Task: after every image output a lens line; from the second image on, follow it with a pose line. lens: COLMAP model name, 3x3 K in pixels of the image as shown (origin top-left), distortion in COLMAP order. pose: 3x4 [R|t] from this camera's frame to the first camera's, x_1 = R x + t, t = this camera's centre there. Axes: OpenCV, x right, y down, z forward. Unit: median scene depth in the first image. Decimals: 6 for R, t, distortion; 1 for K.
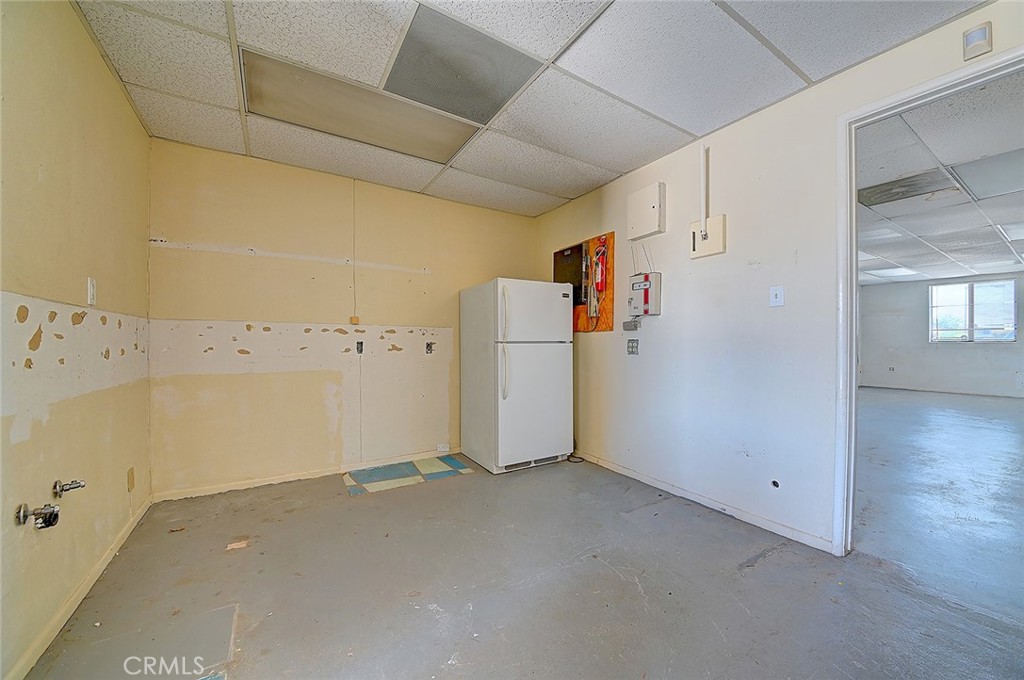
lens RADIAL K [[373.1, 0, 501.4], [0, 373.1, 344.0], [0, 0, 1]] dist [-0.022479, -0.002965]
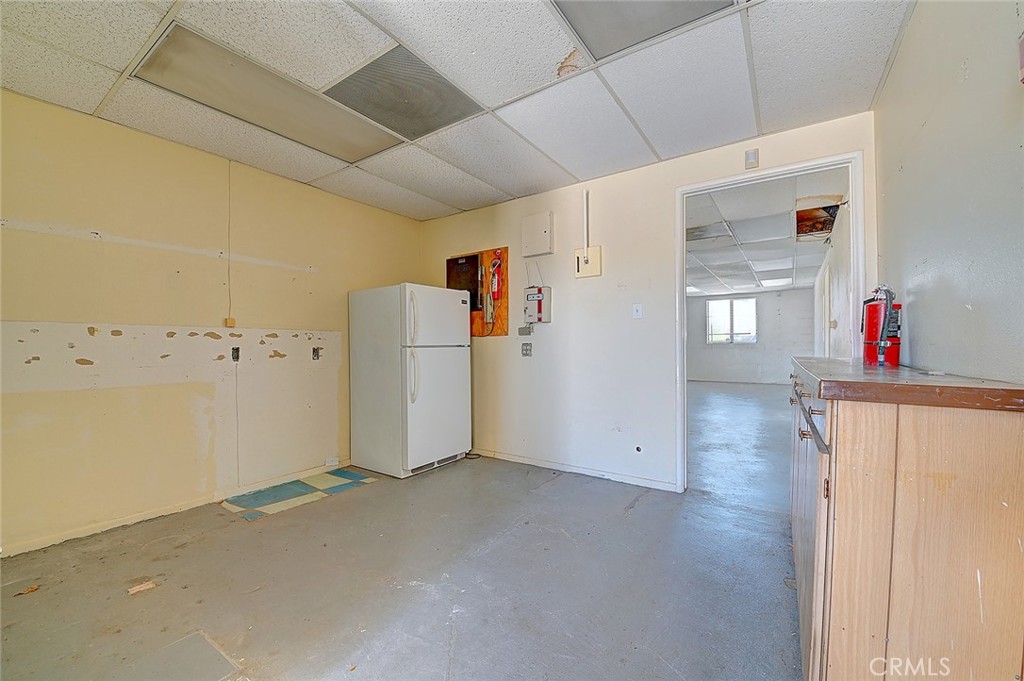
lens RADIAL K [[394.9, 0, 513.3], [0, 394.9, 344.2], [0, 0, 1]] dist [-0.035412, -0.001834]
pose [[0.914896, -0.006706, 0.403634, -0.174517], [0.010967, 0.999906, -0.008246, 0.000376], [-0.403541, 0.011971, 0.914883, -0.095988]]
